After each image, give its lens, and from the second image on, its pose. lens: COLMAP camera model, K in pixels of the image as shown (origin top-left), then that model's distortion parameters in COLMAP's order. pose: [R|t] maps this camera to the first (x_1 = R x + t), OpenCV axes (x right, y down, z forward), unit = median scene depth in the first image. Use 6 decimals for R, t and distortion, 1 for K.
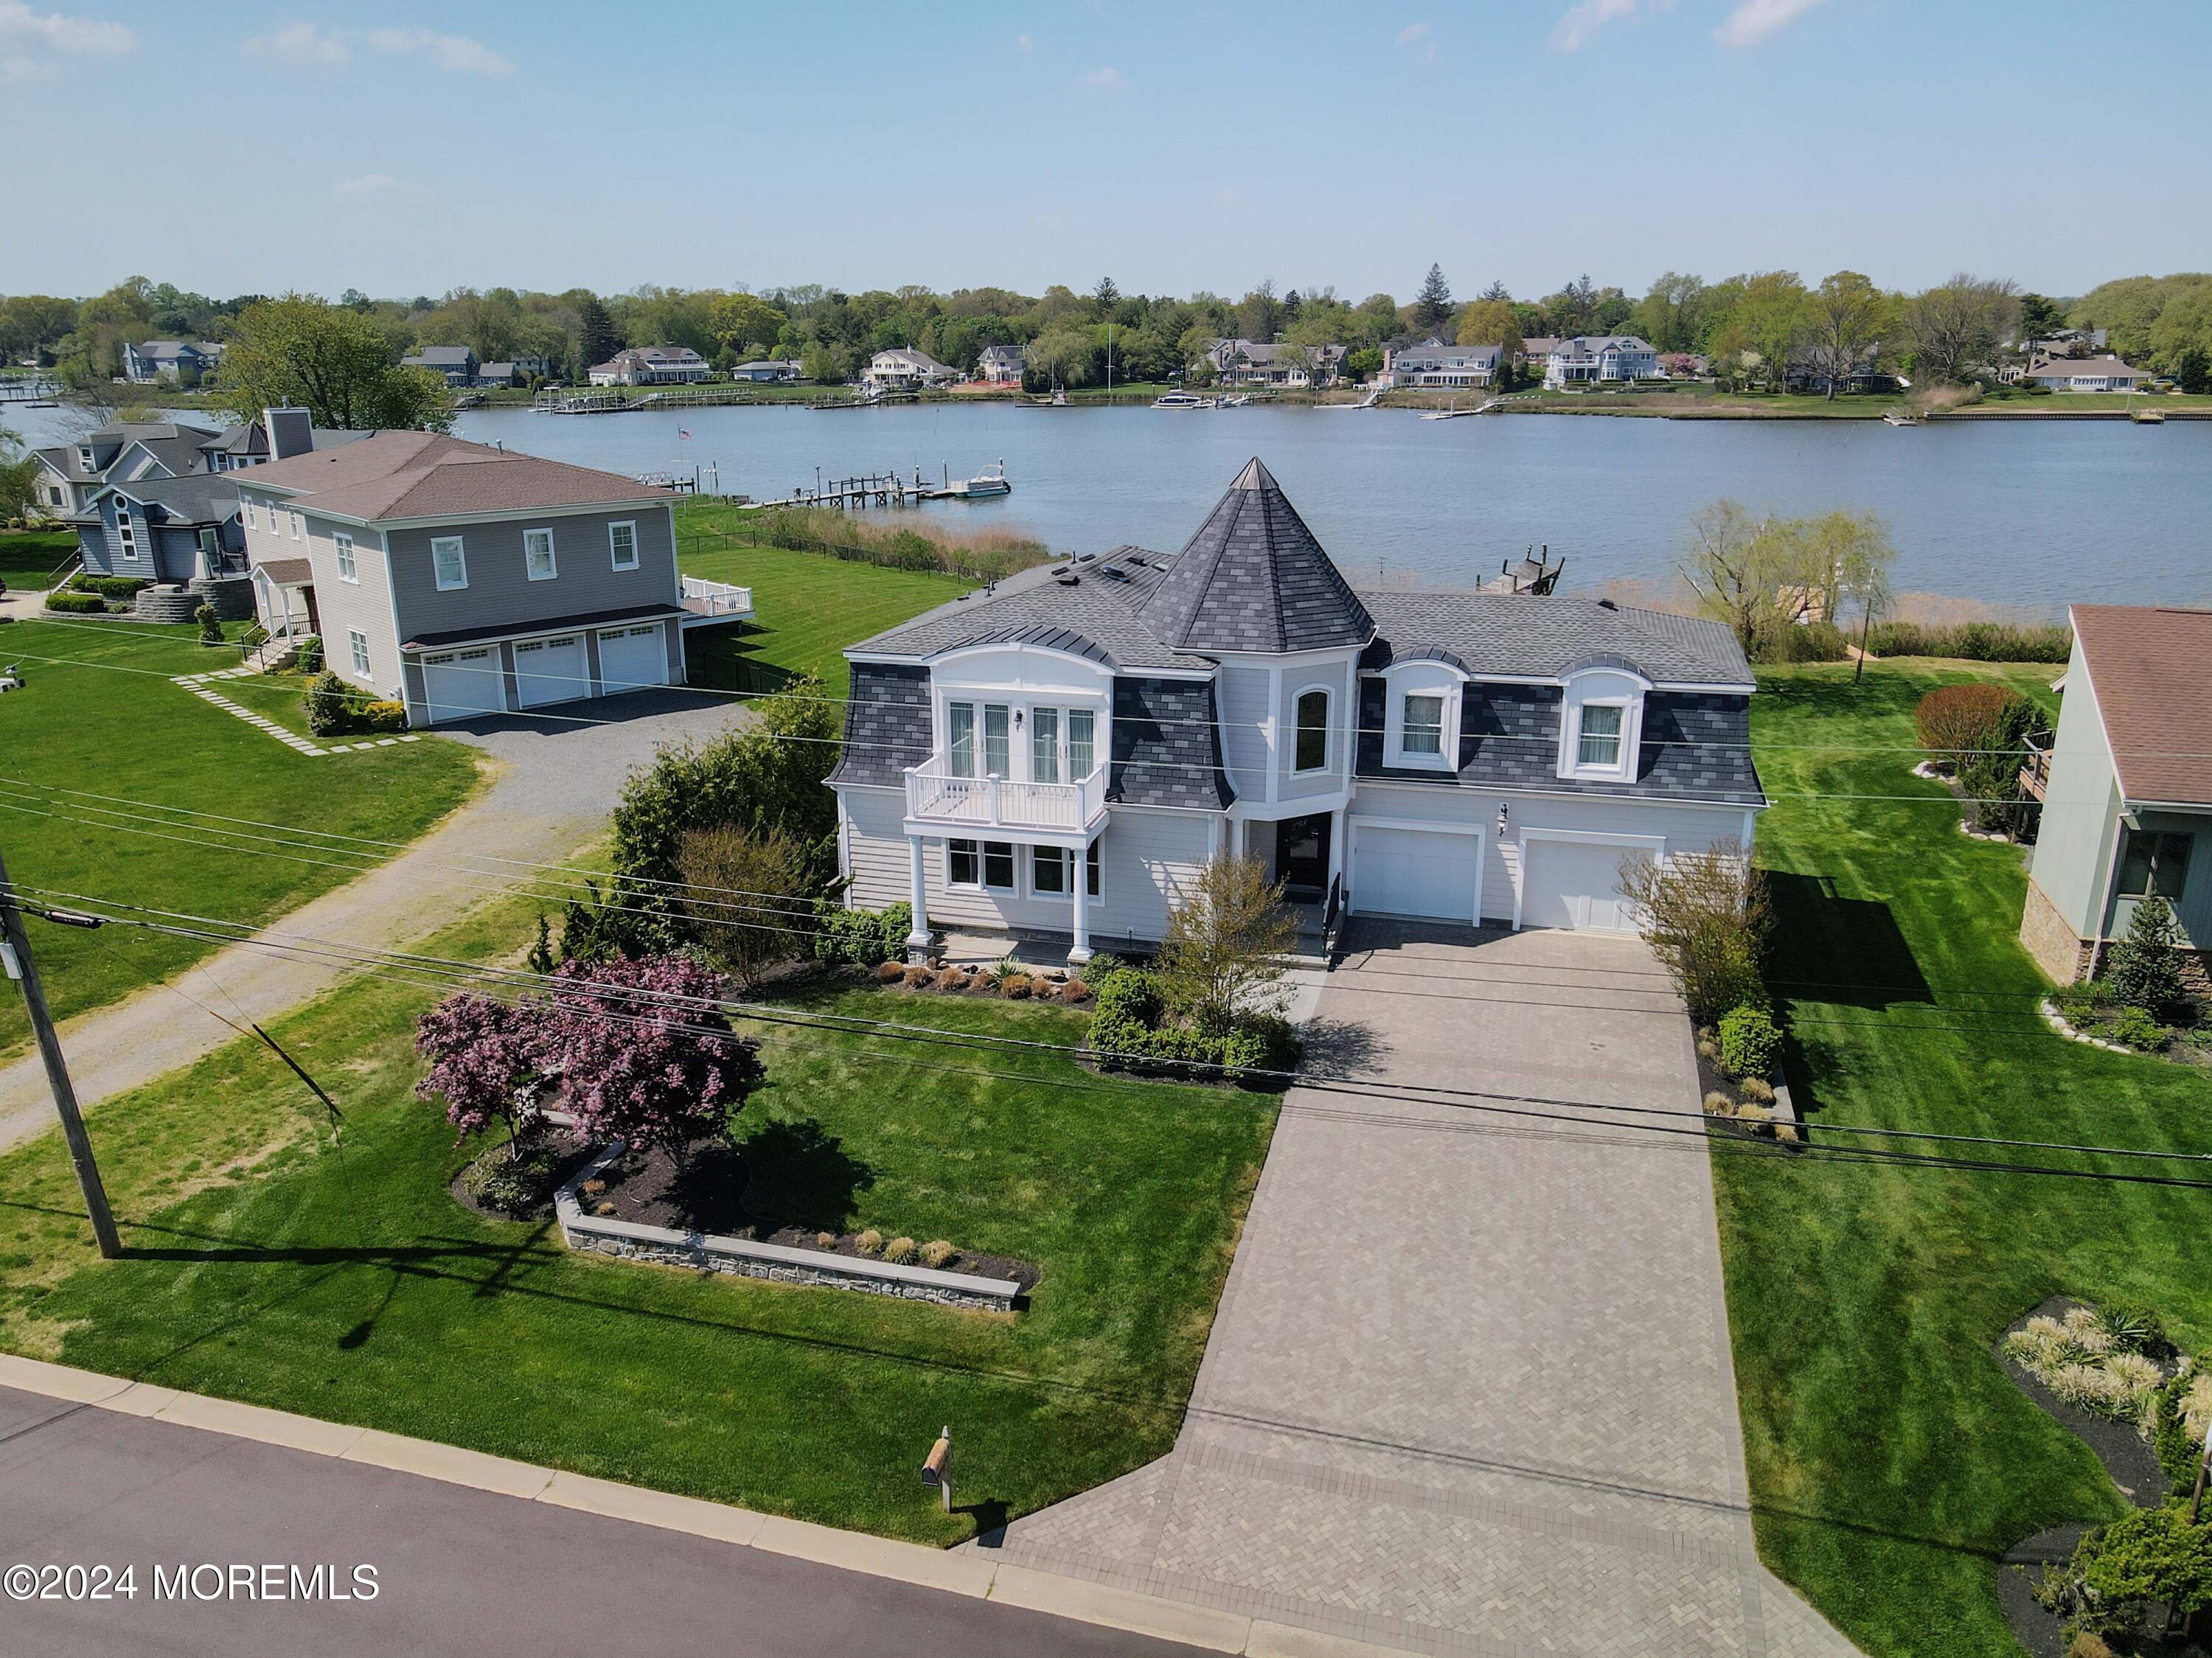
lens RADIAL K [[1631.8, 0, 1075.4], [0, 1631.8, 851.8], [0, 0, 1]] dist [0.007672, 0.001424]
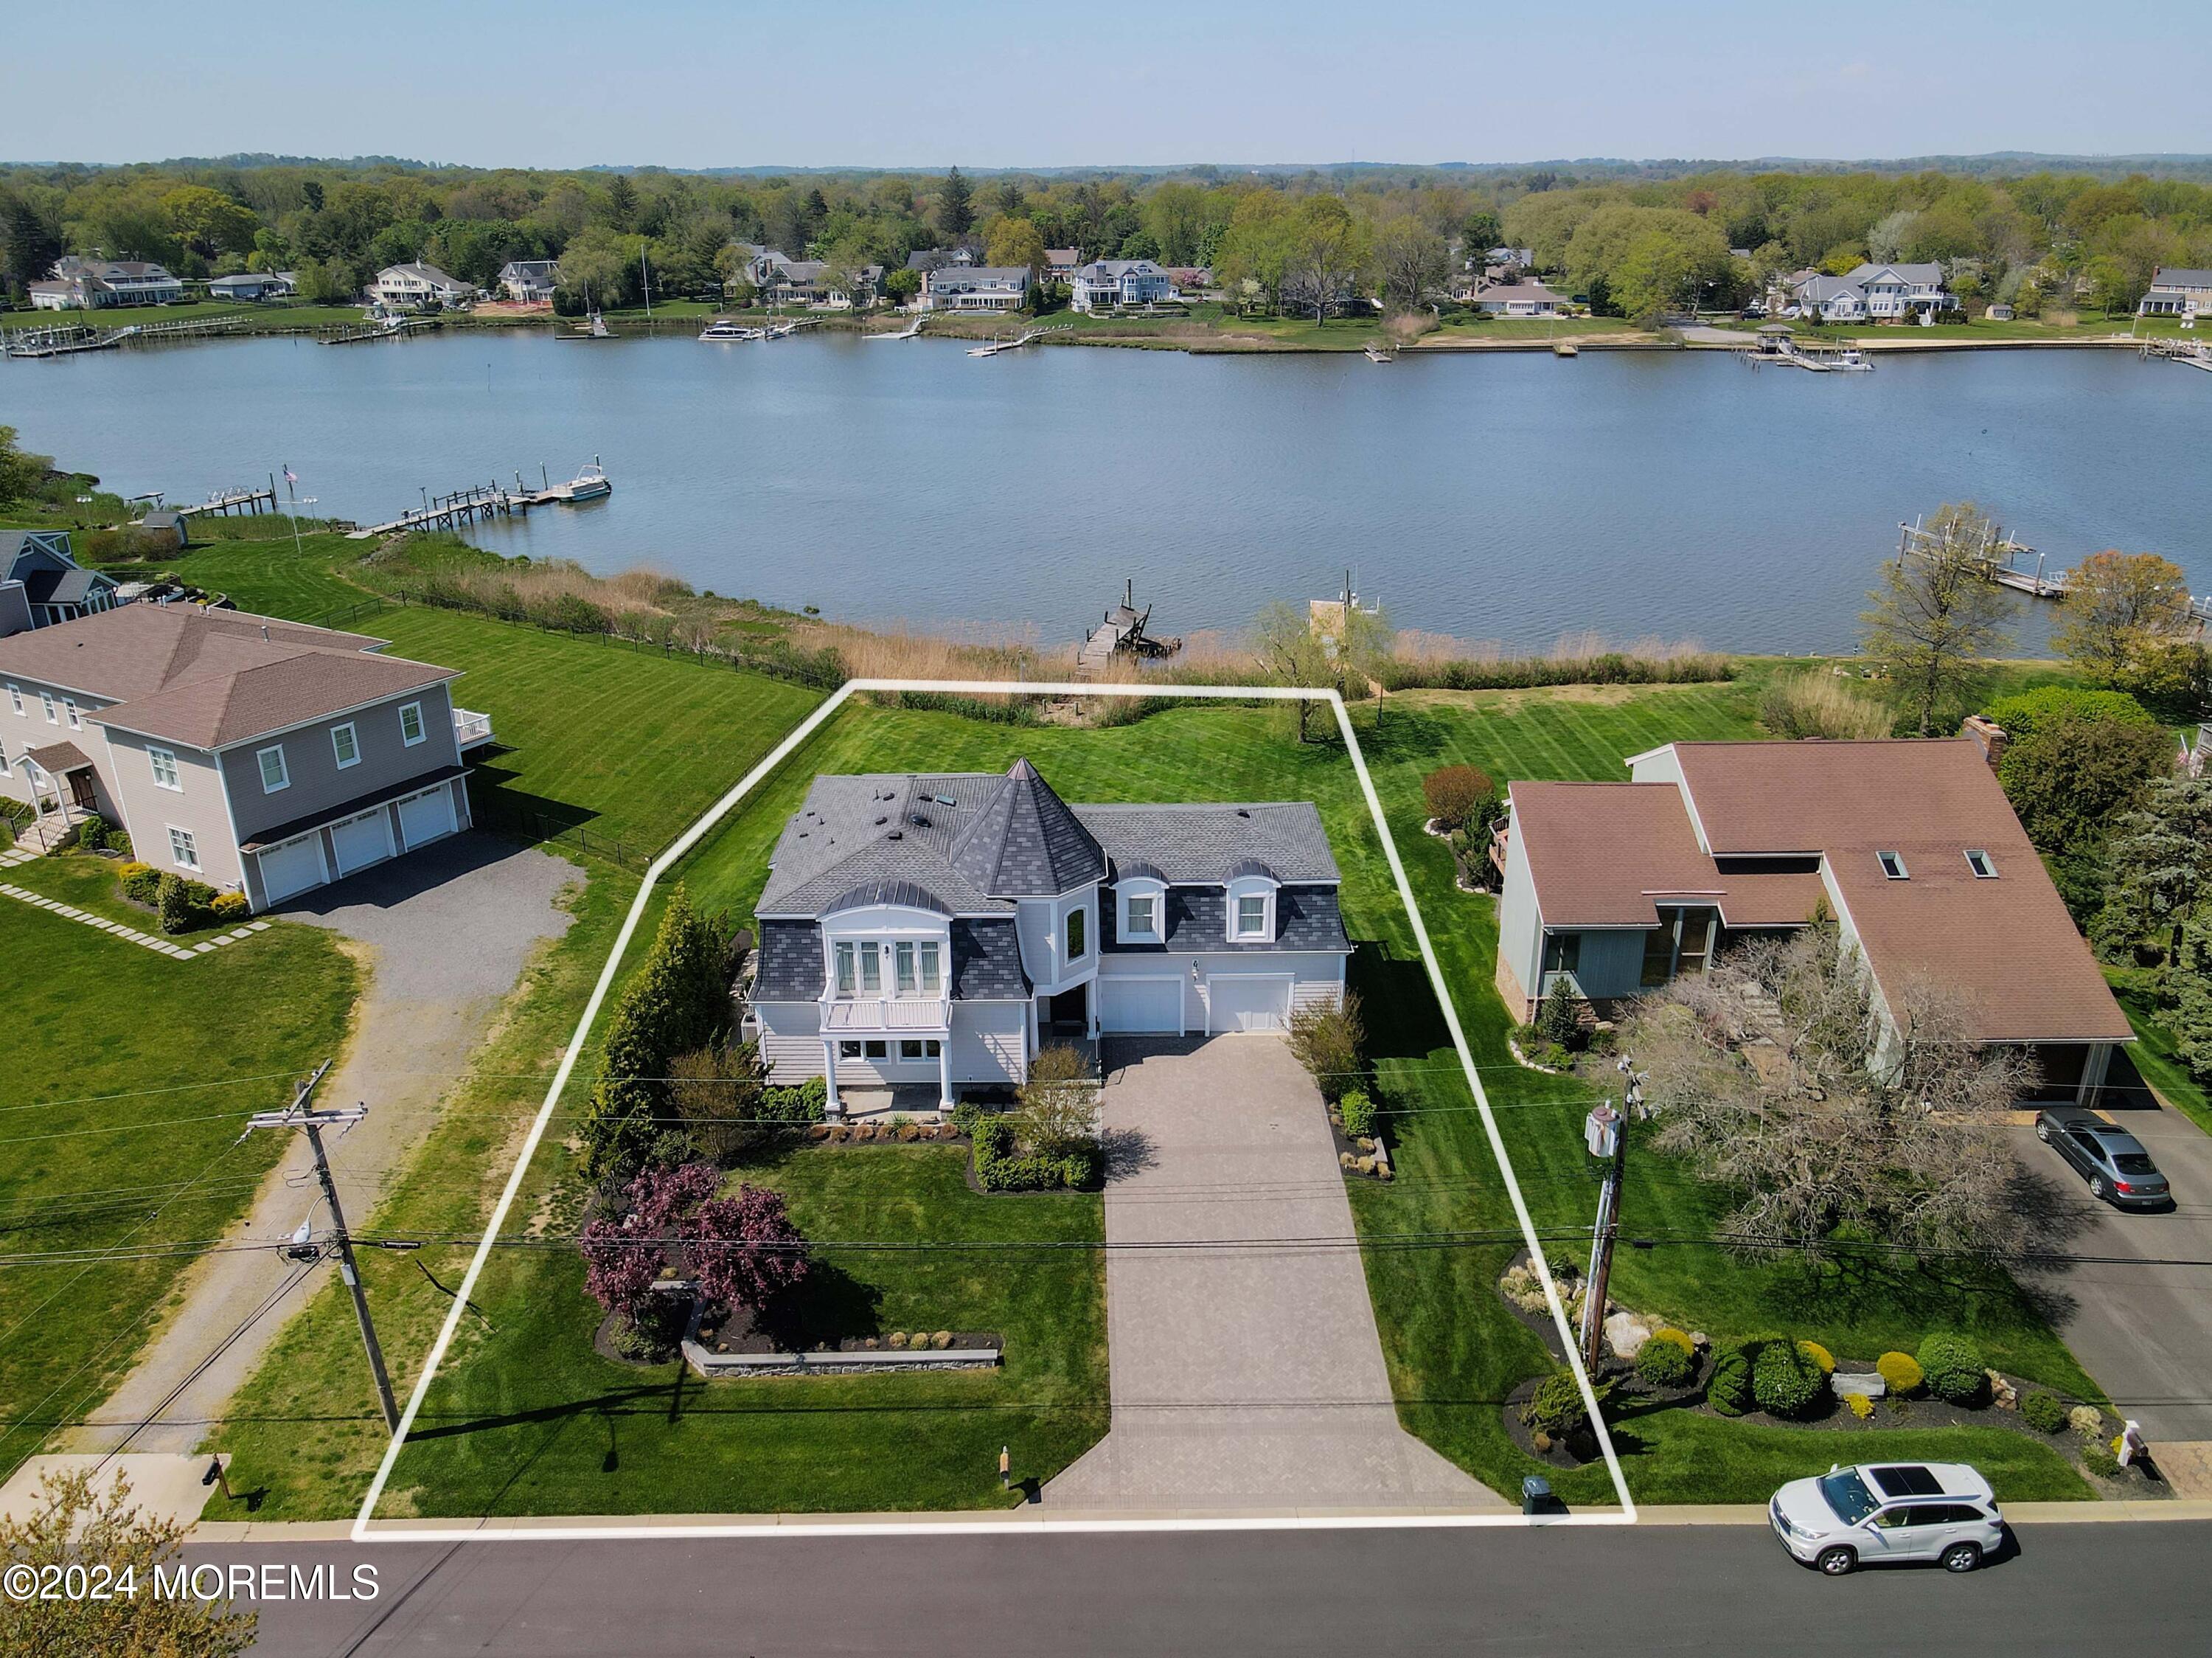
lens RADIAL K [[1643.1, 0, 1112.5], [0, 1643.1, 833.4], [0, 0, 1]] dist [0.012015, 0.015198]
pose [[0.953489, -0.106841, 0.281859, -0.247255], [0.086179, 0.992669, 0.084748, -0.294727], [-0.288847, -0.056516, 0.955706, -0.477695]]
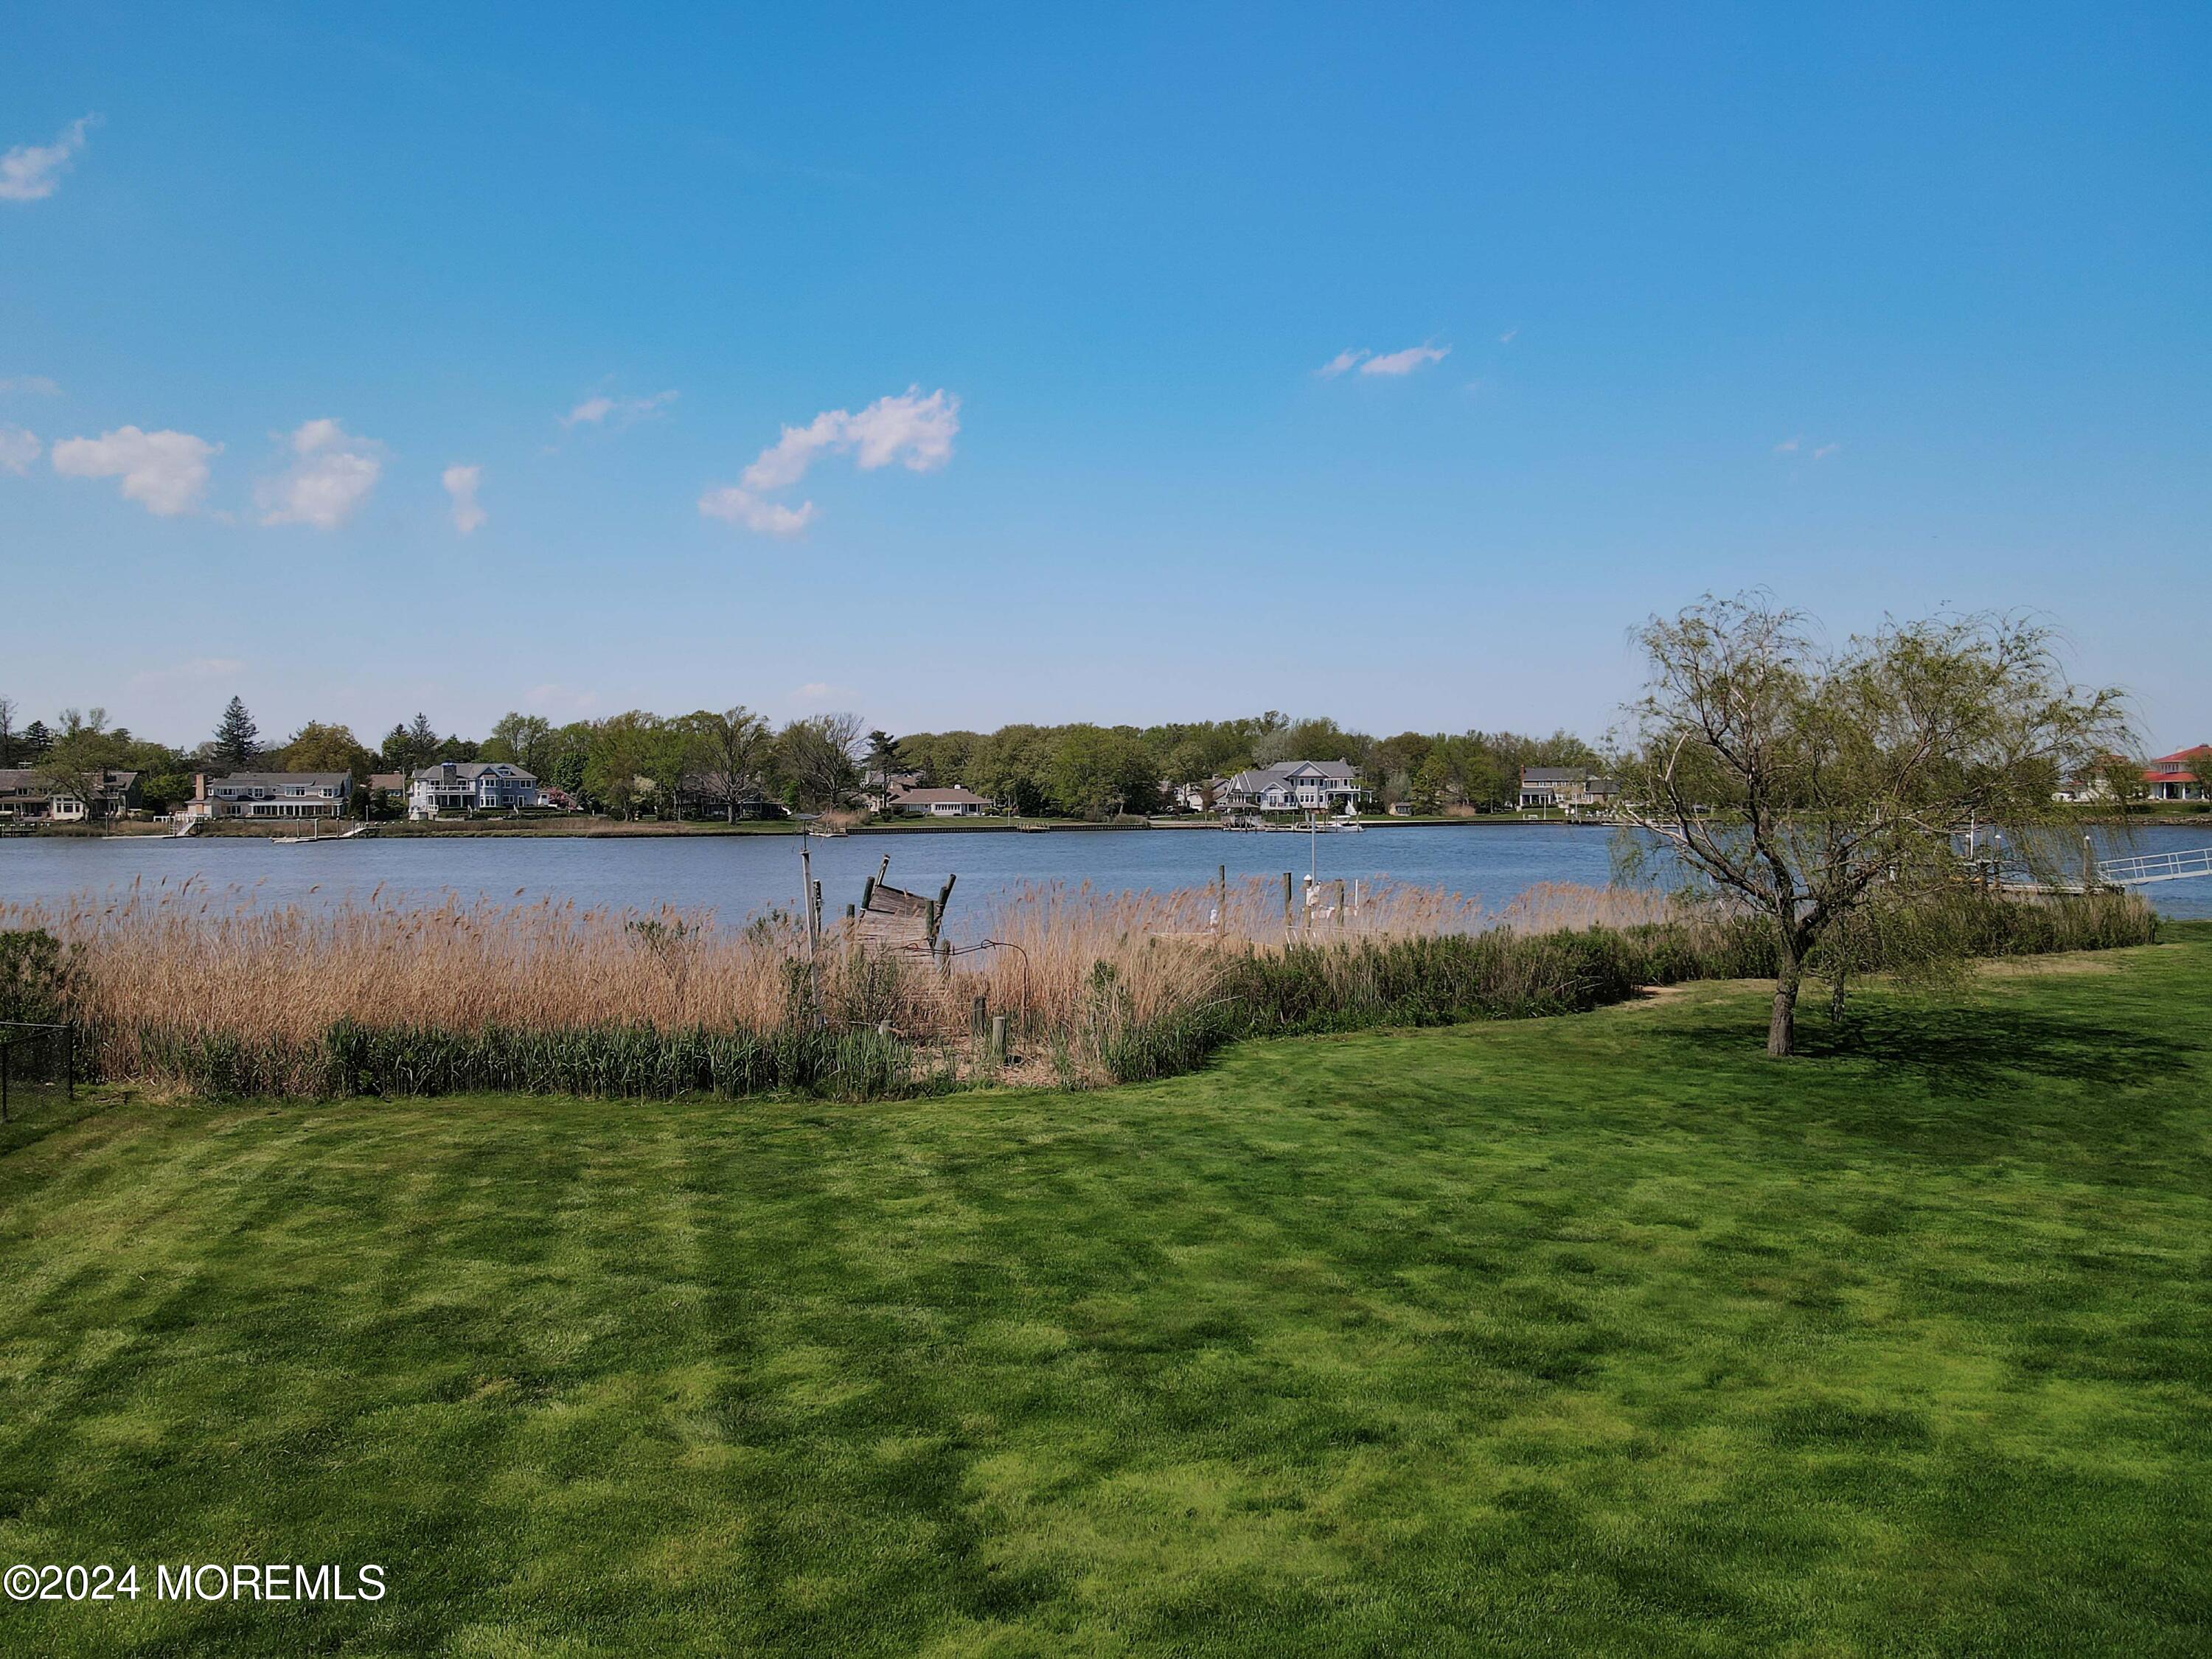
lens RADIAL K [[1606.0, 0, 1091.4], [0, 1606.0, 832.8], [0, 0, 1]] dist [0.011316, 0.000672]
pose [[0.752710, -0.007698, 0.658307, 0.007315], [0.201056, 0.954849, -0.218722, -0.189730], [-0.626900, 0.296991, 0.720272, 1.543810]]
